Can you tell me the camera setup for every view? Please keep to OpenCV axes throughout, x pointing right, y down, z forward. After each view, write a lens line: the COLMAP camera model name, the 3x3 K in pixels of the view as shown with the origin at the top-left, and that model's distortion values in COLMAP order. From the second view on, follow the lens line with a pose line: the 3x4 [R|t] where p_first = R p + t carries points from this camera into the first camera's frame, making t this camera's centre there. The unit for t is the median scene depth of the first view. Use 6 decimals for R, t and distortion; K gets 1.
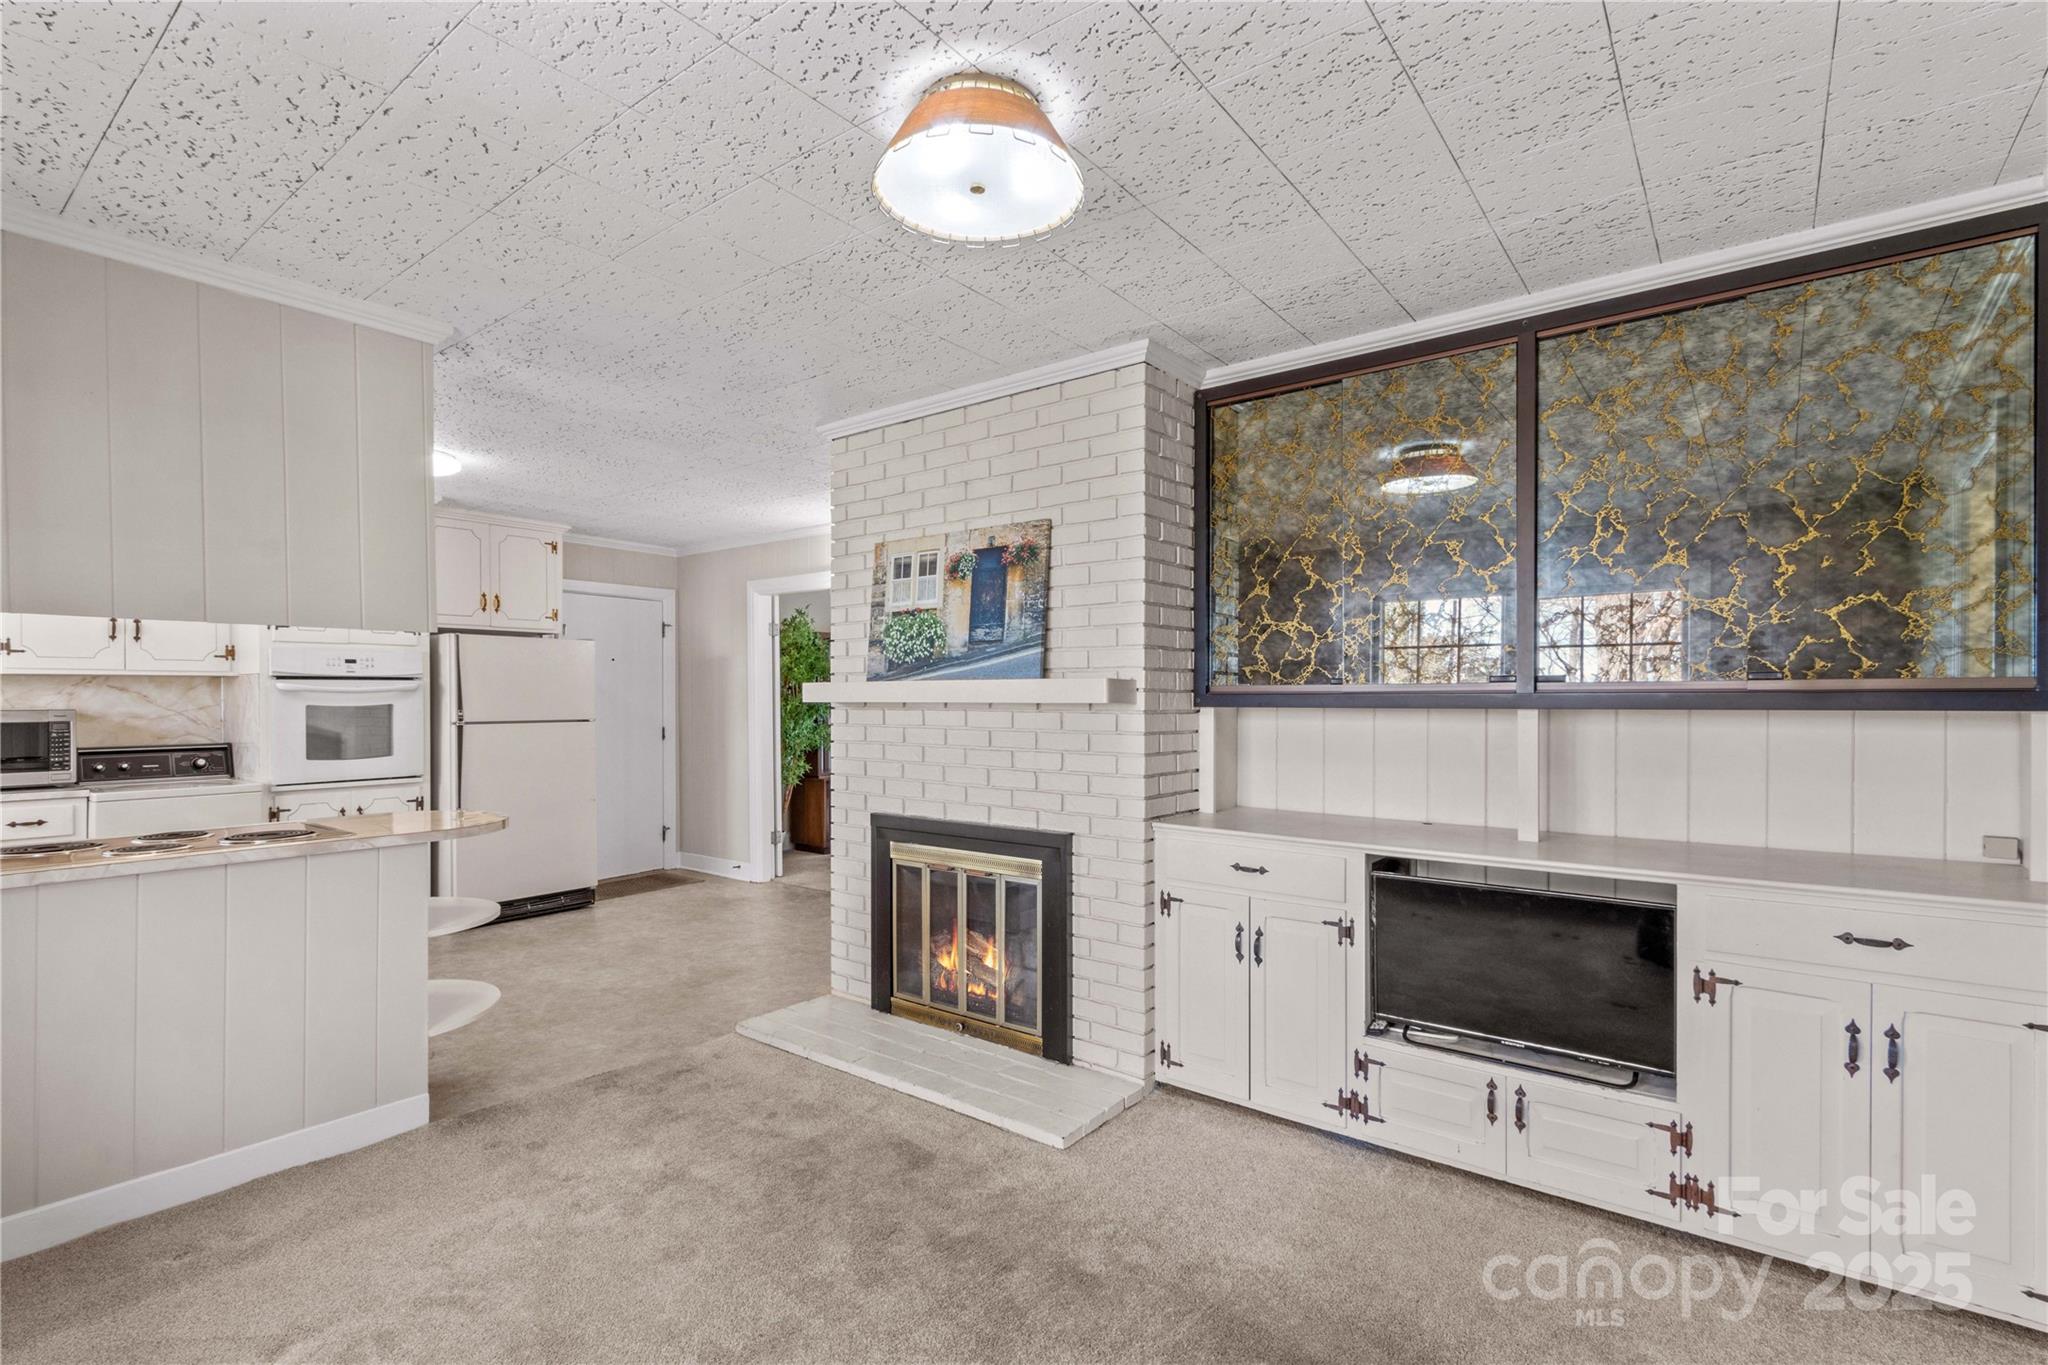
lens RADIAL K [[953.9, 0, 1023.1], [0, 953.9, 702.0], [0, 0, 1]] dist [0.000328, 0.000124]
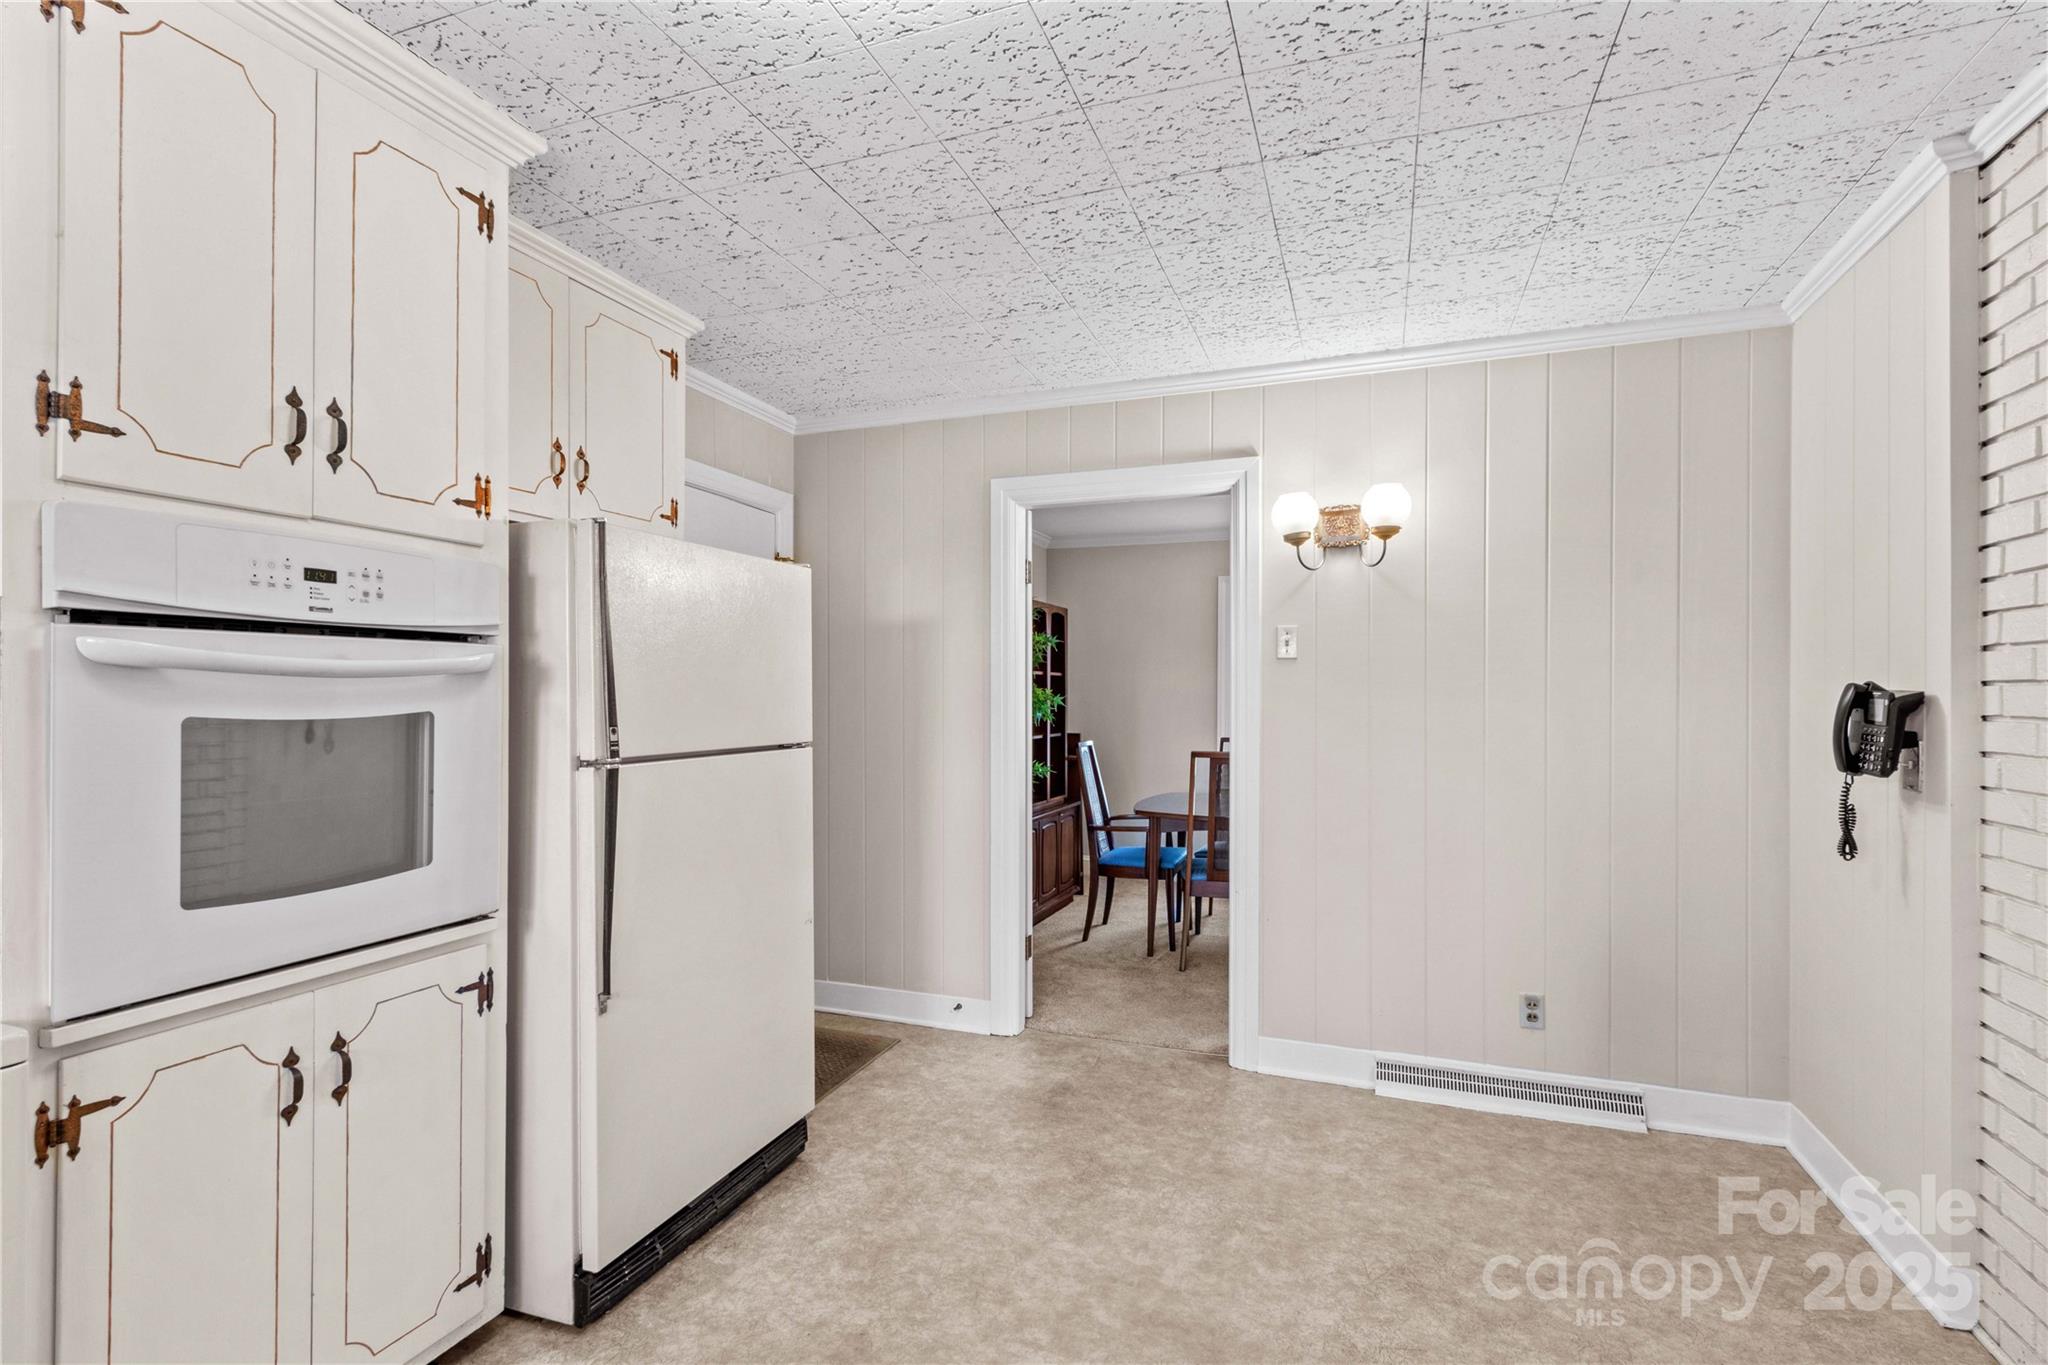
lens RADIAL K [[965.5, 0, 1016.1], [0, 965.5, 687.5], [0, 0, 1]] dist [0.000452, -0.000410]
pose [[0.957404, 0.004558, 0.288715, -0.855417], [-0.001771, 0.999949, -0.009914, -0.004871], [-0.288746, 0.008980, 0.957364, 0.935636]]
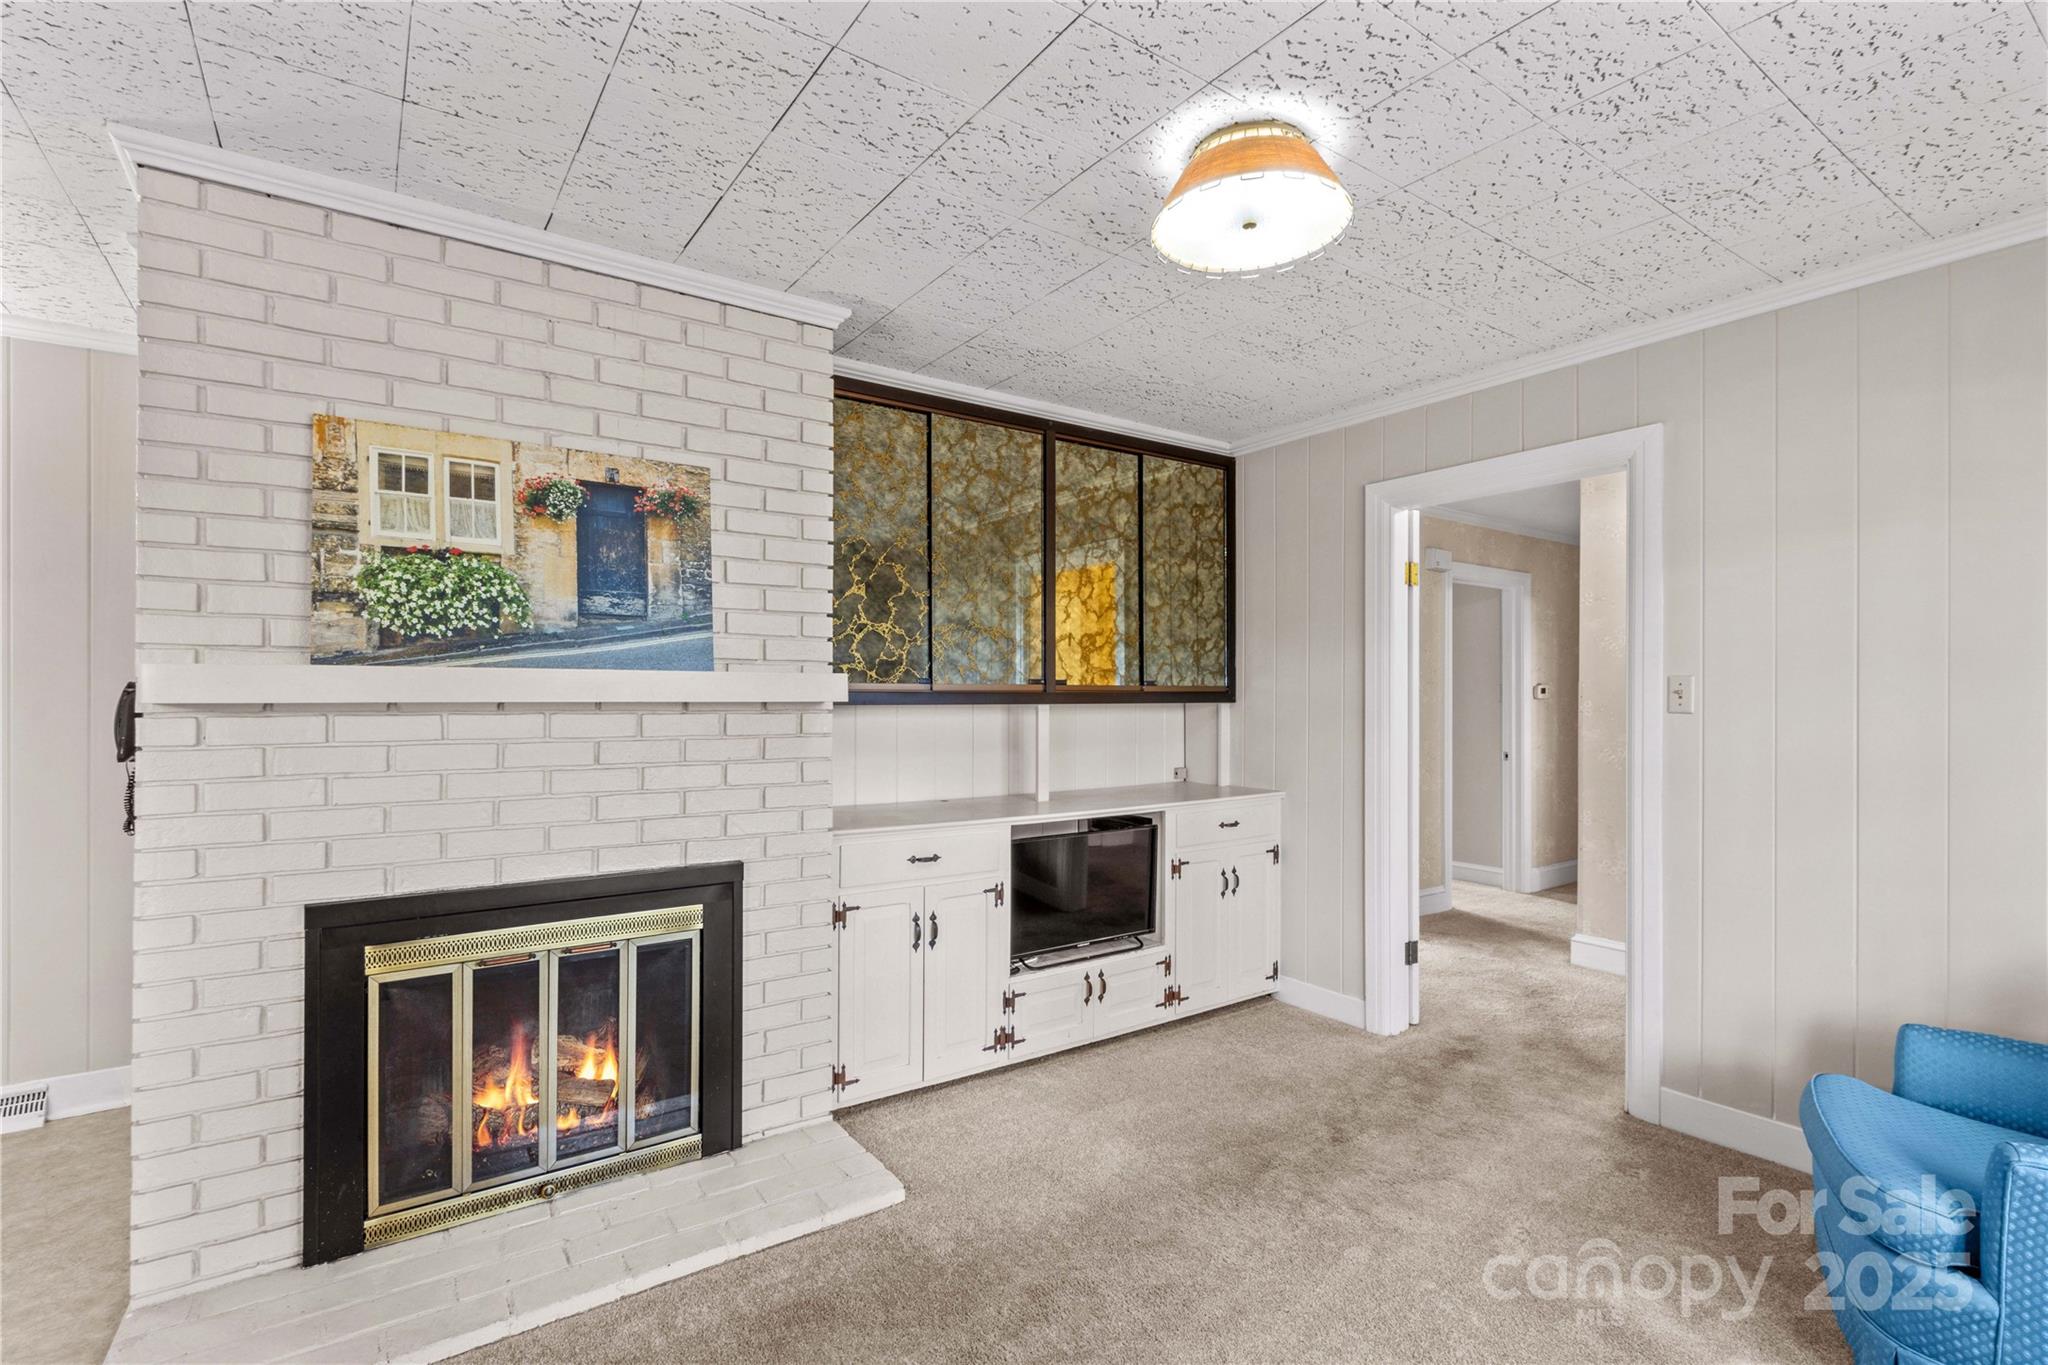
lens RADIAL K [[941.6, 0, 1019.0], [0, 941.6, 692.2], [0, 0, 1]] dist [0.000549, -0.000063]
pose [[0.297478, 0.003777, 0.954721, -0.622802], [0.002093, 0.999987, -0.004608, -0.002904], [-0.954726, 0.003369, 0.297466, 0.510904]]
